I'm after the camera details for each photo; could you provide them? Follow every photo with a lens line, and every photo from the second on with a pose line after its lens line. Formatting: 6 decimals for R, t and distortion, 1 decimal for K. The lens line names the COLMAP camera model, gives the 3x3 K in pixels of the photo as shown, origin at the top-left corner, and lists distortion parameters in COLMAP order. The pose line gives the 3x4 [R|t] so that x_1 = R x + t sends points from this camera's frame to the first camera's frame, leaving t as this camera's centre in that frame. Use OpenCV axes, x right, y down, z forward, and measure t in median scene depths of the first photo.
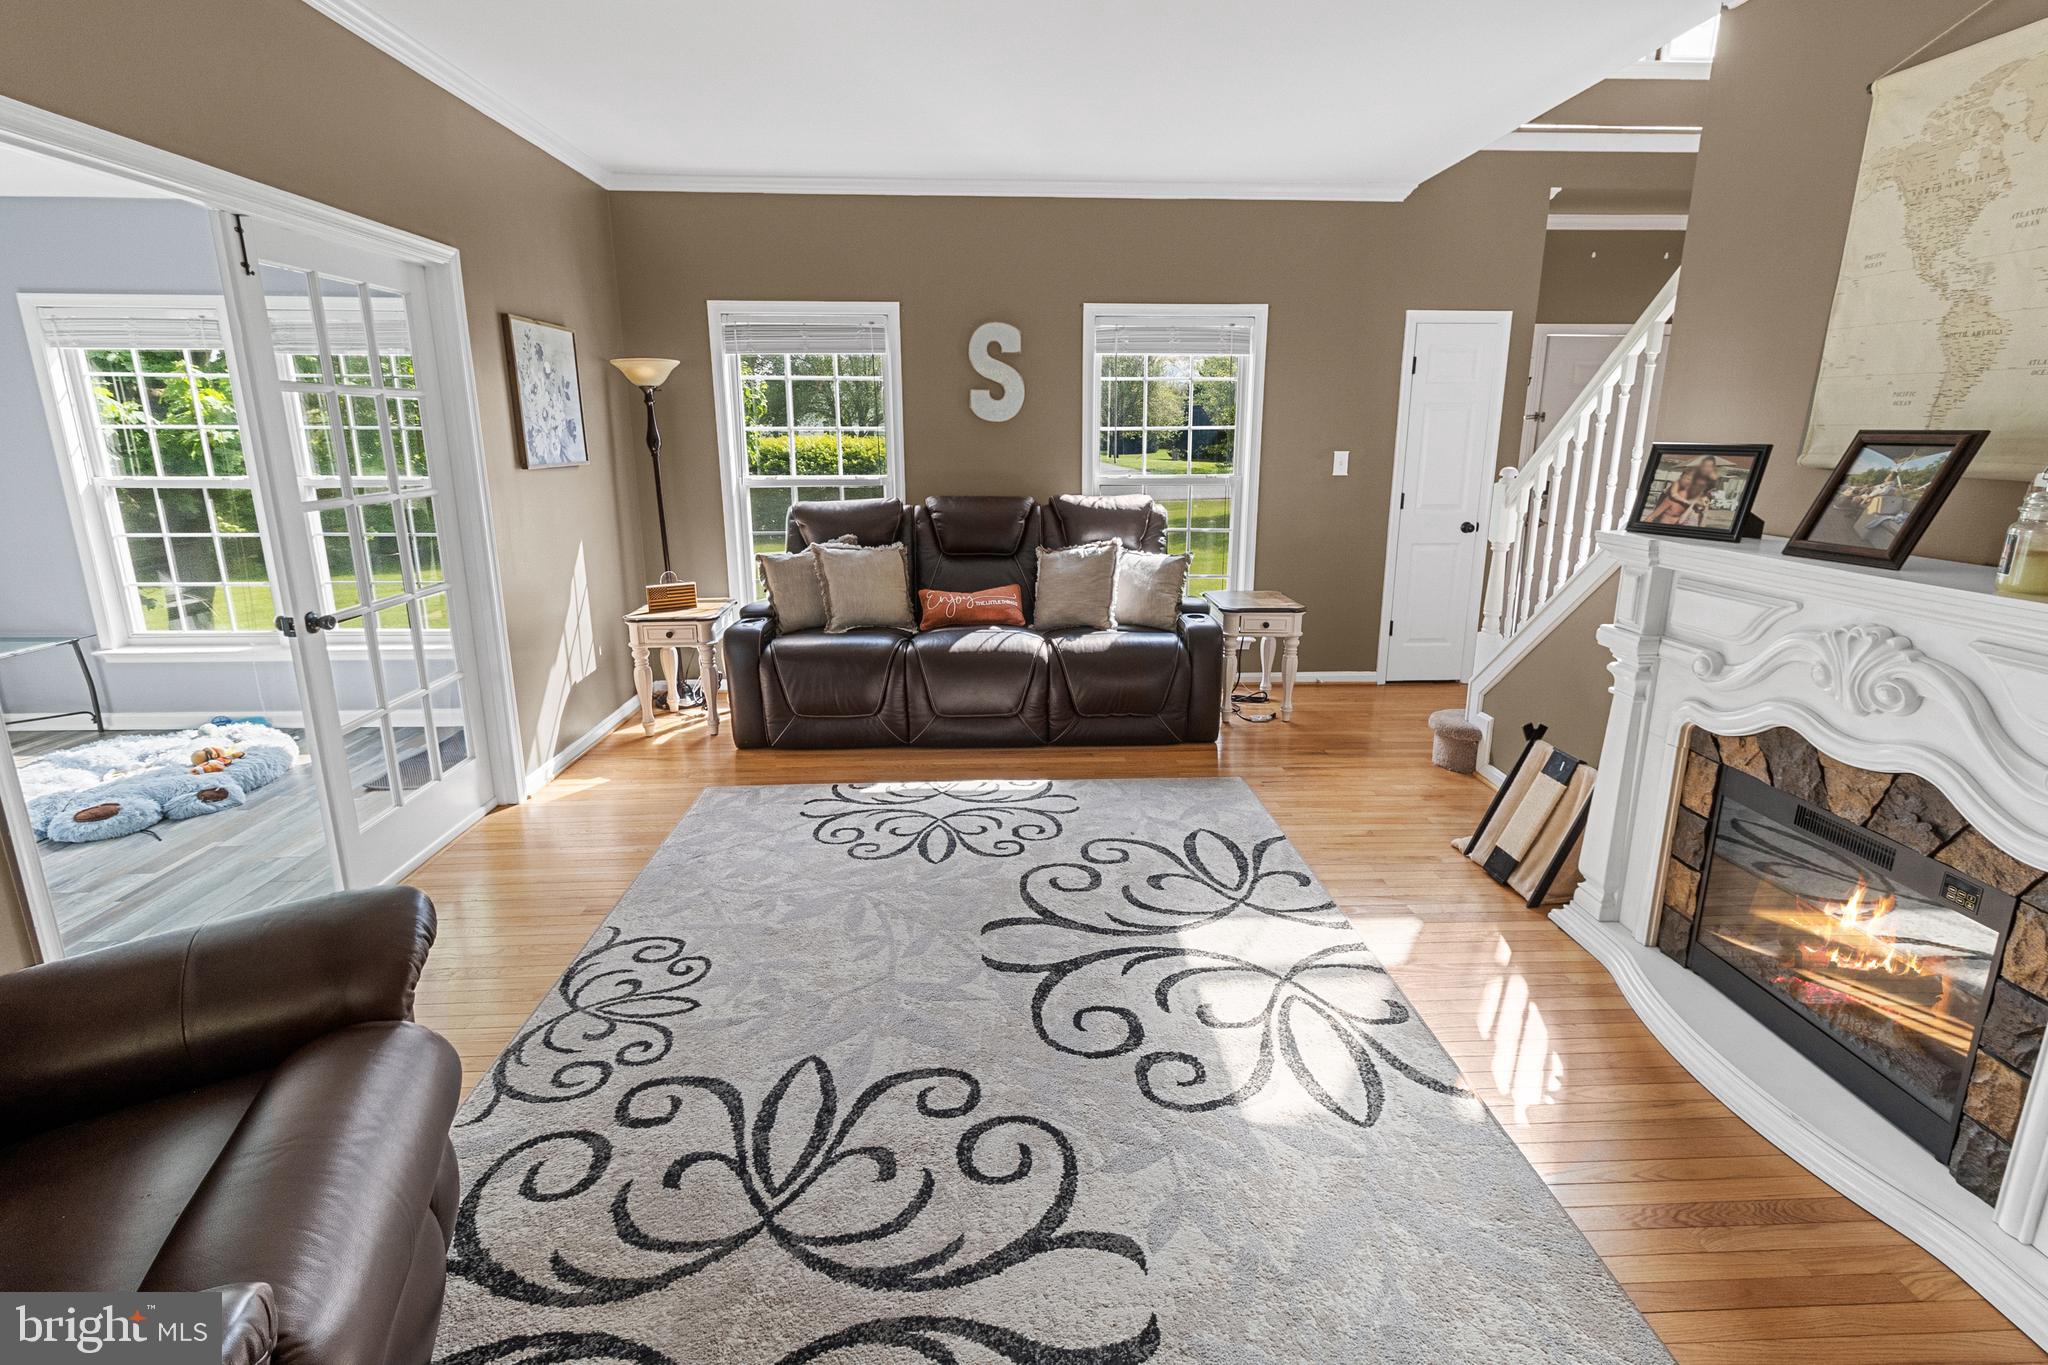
lens RADIAL K [[948.3, 0, 1036.8], [0, 948.3, 646.6], [0, 0, 1]] dist [0.001388, 0.000908]
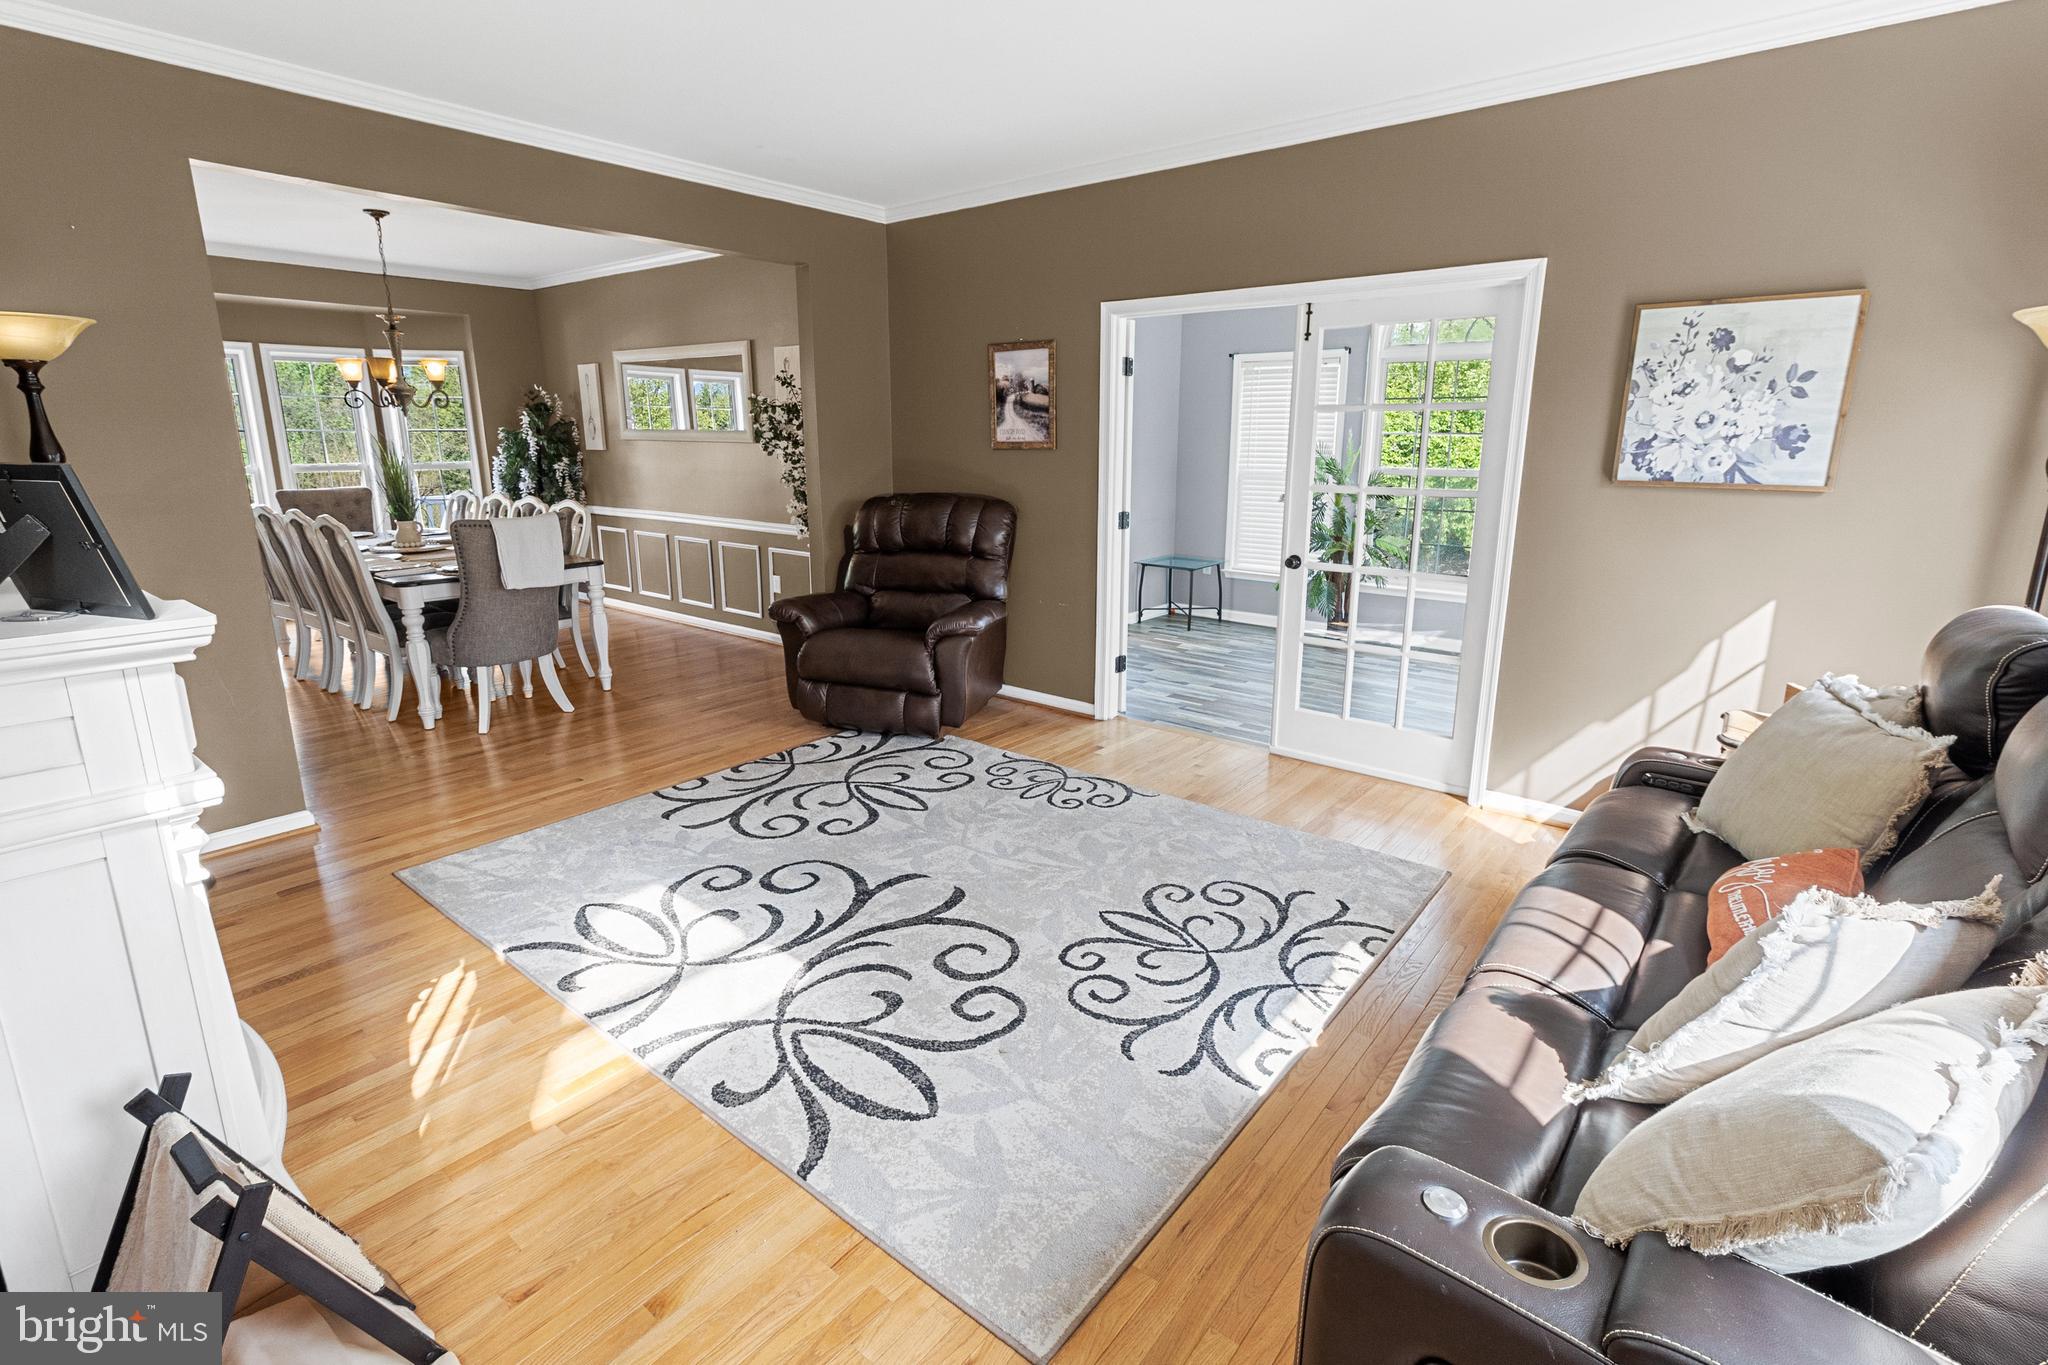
lens RADIAL K [[948.3, 0, 1036.8], [0, 948.3, 646.6], [0, 0, 1]] dist [0.001388, 0.000908]
pose [[-0.667292, 0.160278, -0.727346, 0.642455], [-0.172124, 0.916948, 0.359971, -0.373336], [0.724635, 0.365399, -0.584284, 1.611335]]
